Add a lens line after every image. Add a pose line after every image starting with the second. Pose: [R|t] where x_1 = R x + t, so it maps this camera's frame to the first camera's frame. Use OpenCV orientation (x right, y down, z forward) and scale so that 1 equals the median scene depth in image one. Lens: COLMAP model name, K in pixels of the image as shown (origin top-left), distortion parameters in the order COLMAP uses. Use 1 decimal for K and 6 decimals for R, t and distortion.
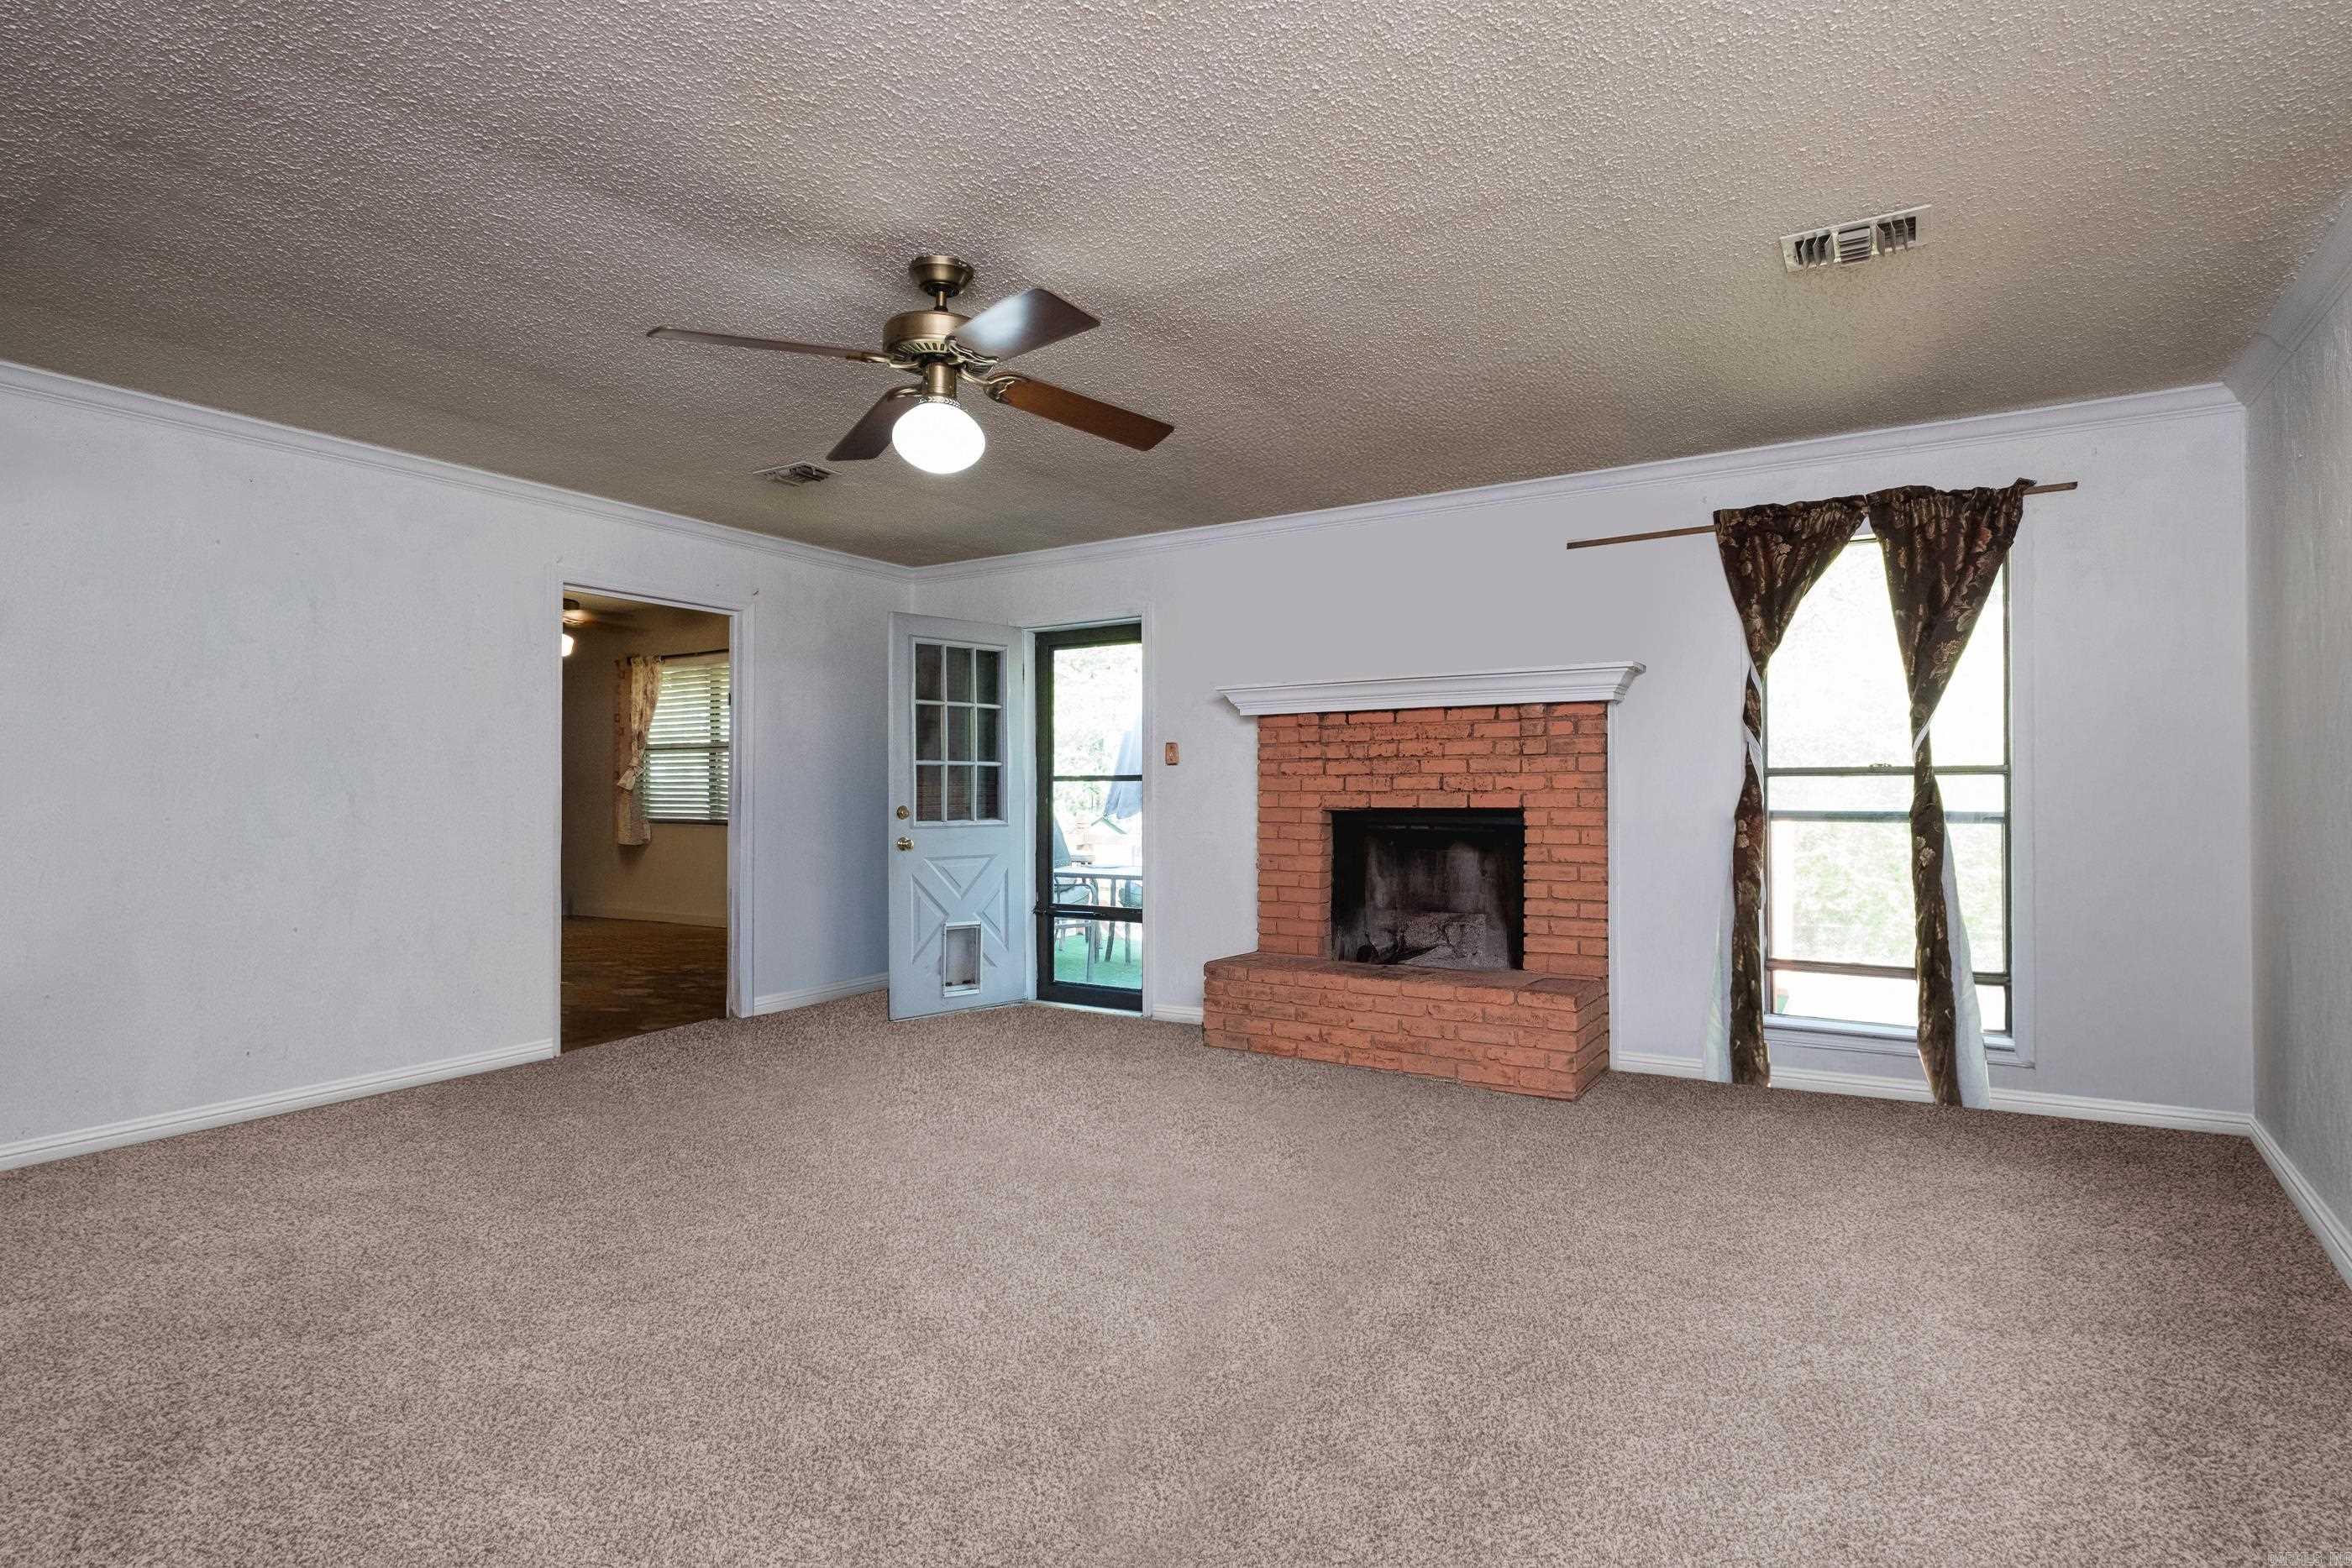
lens RADIAL K [[1175.0, 0, 1171.5], [0, 1175.0, 803.5], [0, 0, 1]] dist [-0.014774, 0.000734]
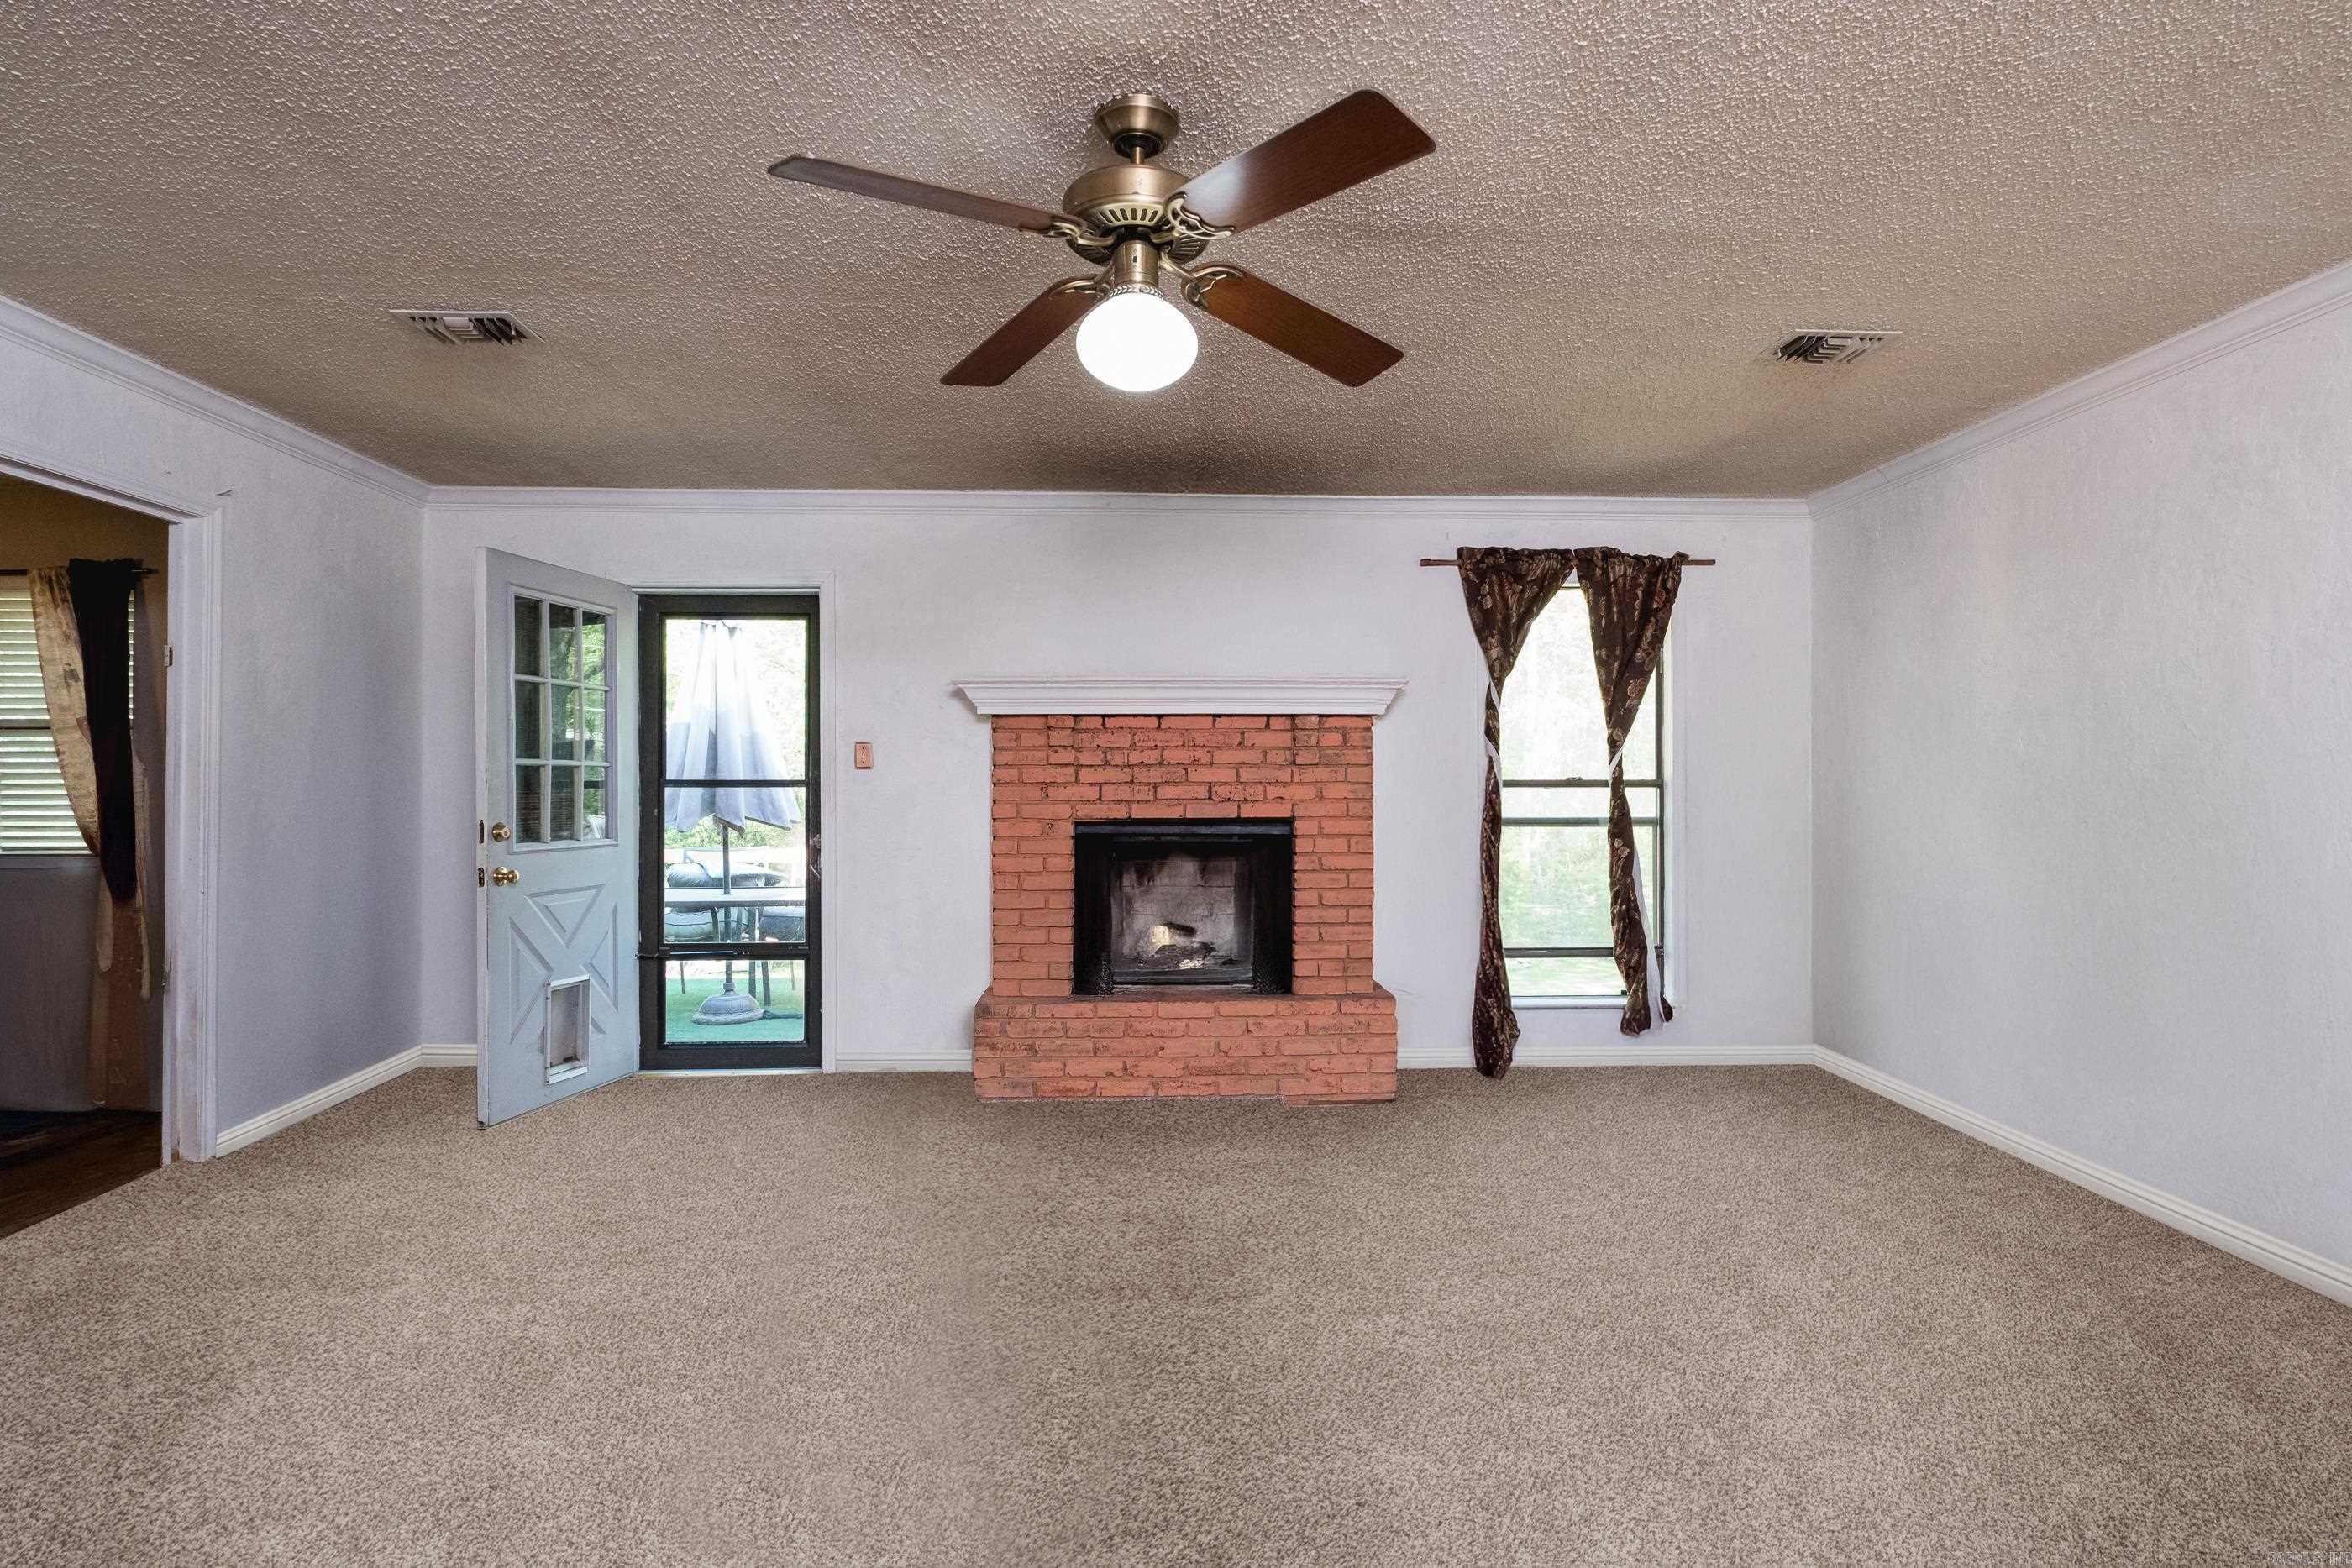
lens RADIAL K [[1175.0, 0, 1171.5], [0, 1175.0, 803.5], [0, 0, 1]] dist [-0.014774, 0.000734]
pose [[0.819260, -0.004961, 0.573401, -0.368062], [0.005082, 0.999986, 0.001390, -0.010141], [-0.573400, 0.001776, 0.819274, 0.231867]]
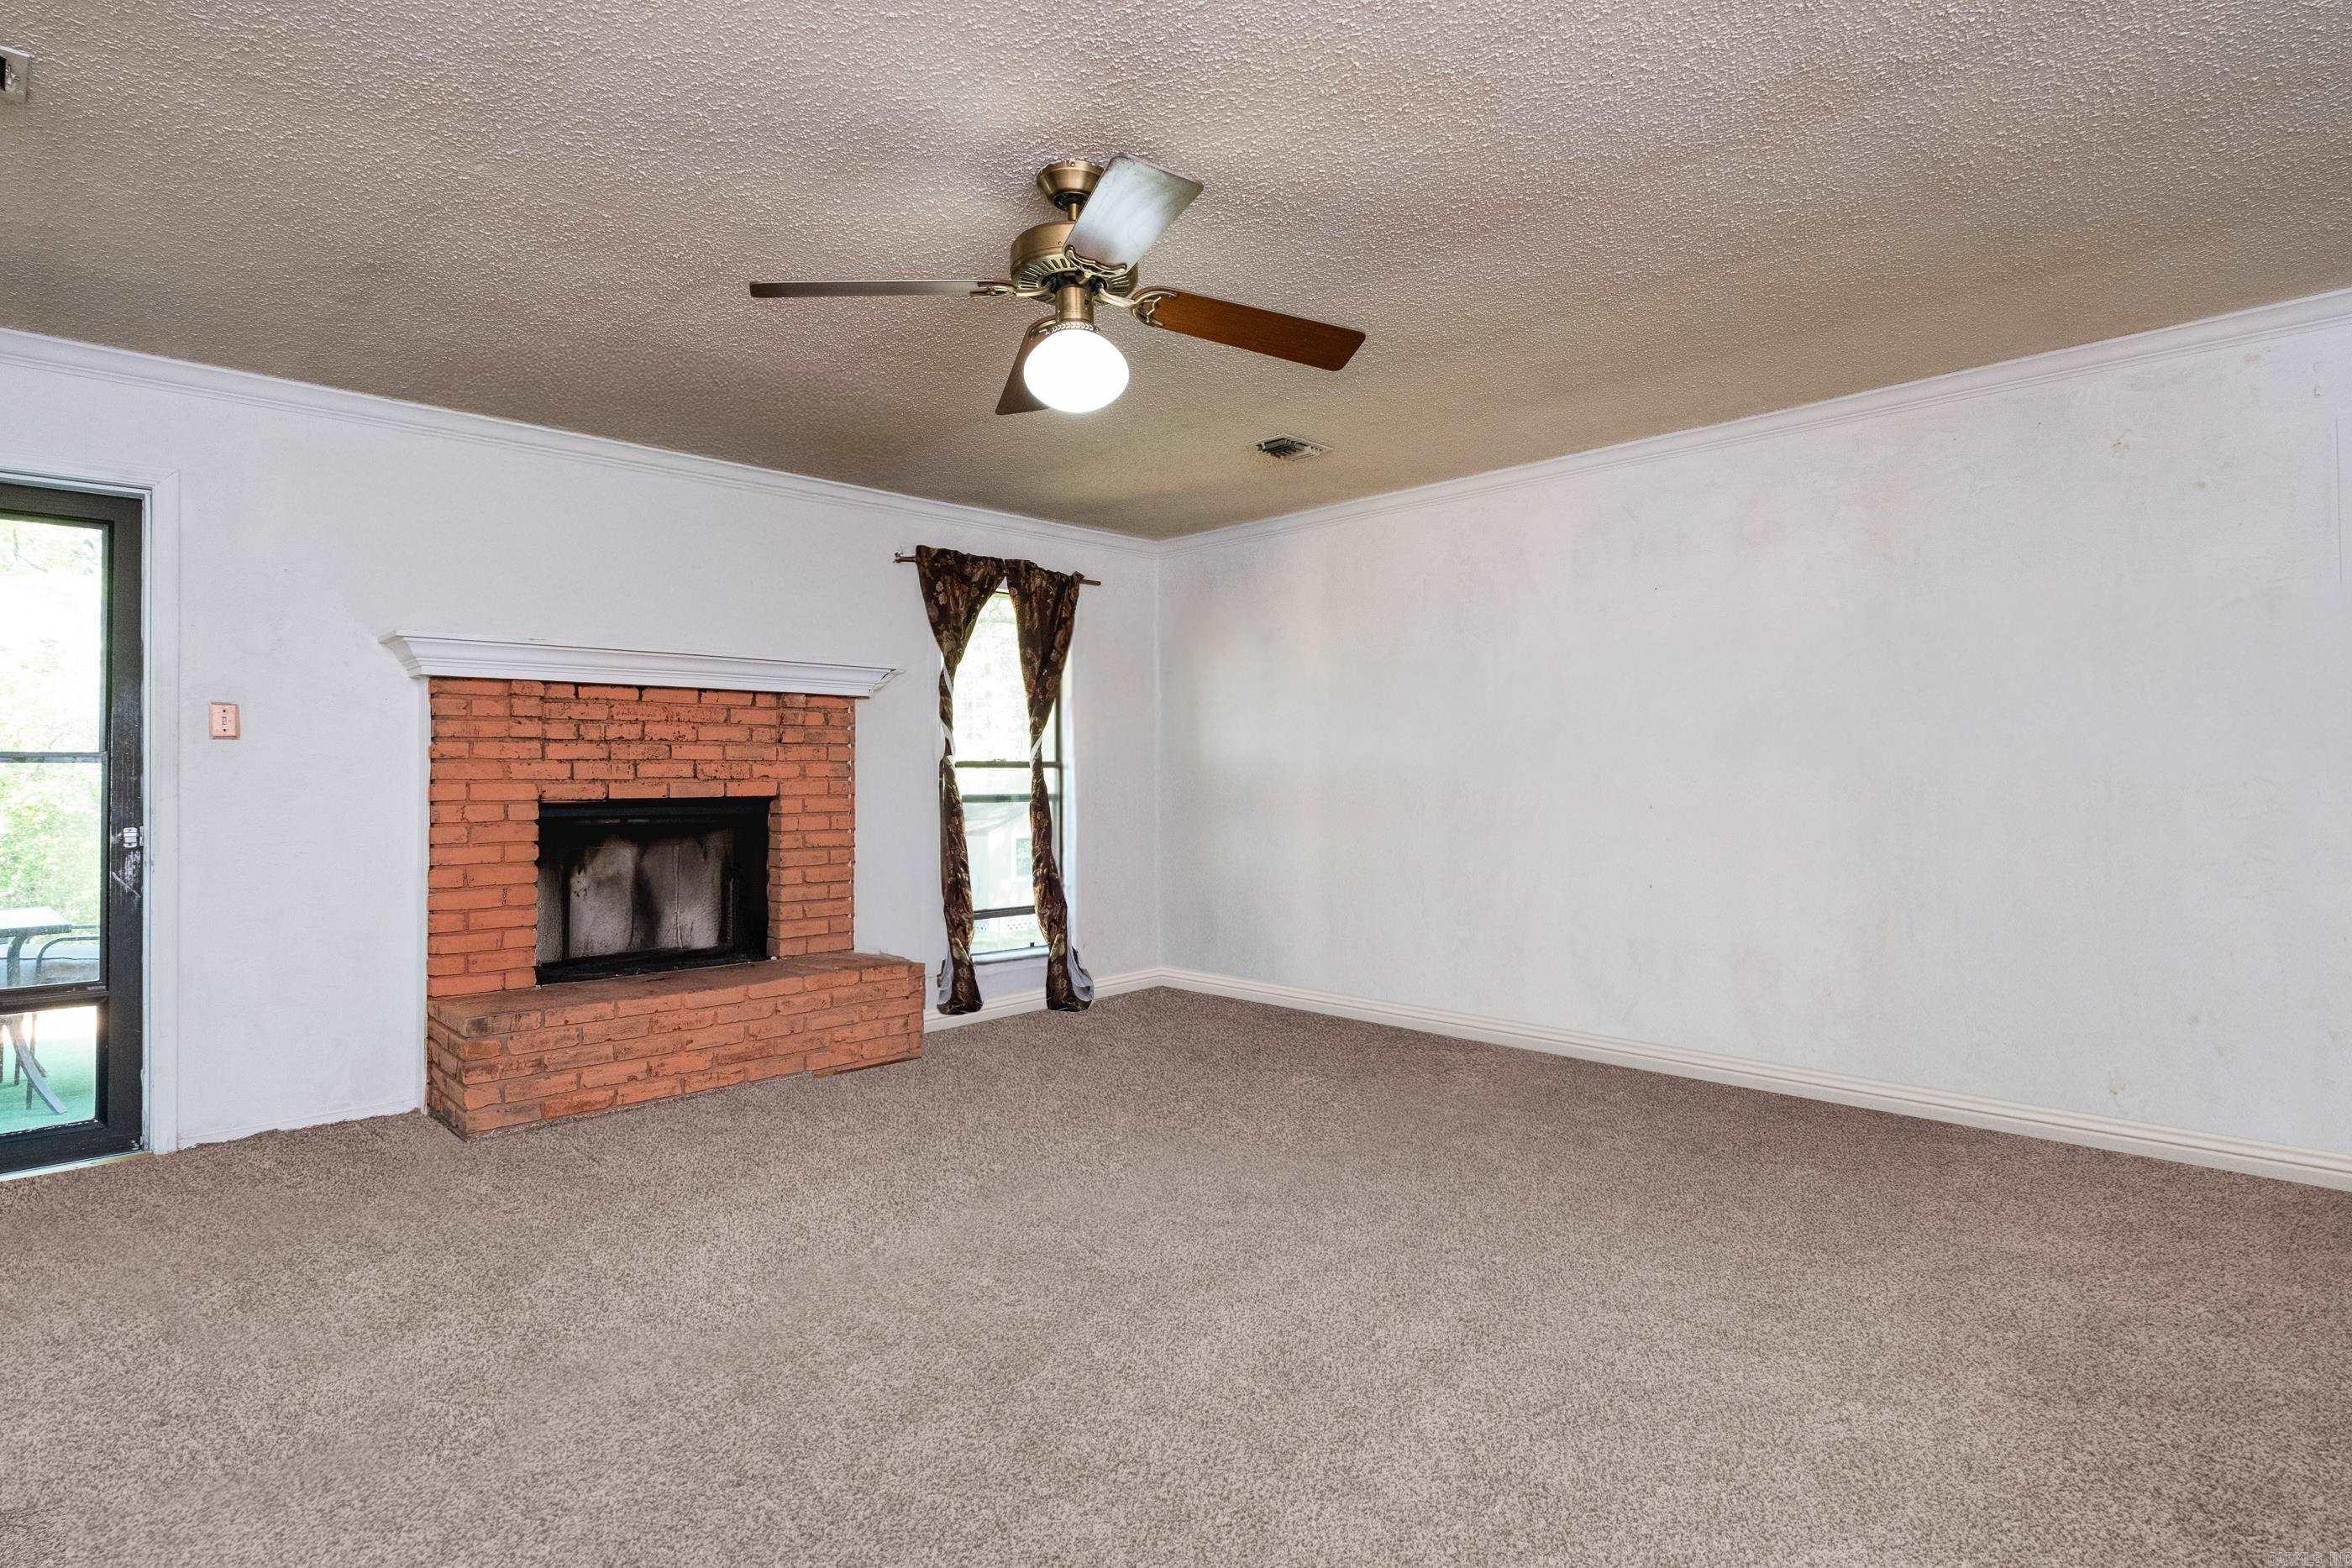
lens RADIAL K [[1196.6, 0, 1176.0], [0, 1196.6, 784.0], [0, 0, 1]] dist [-0.011526, 0.000071]
pose [[0.219767, -0.003292, 0.975547, -0.626036], [0.012567, 0.999921, 0.000543, -0.002823], [-0.975471, 0.012140, 0.219791, 0.444852]]
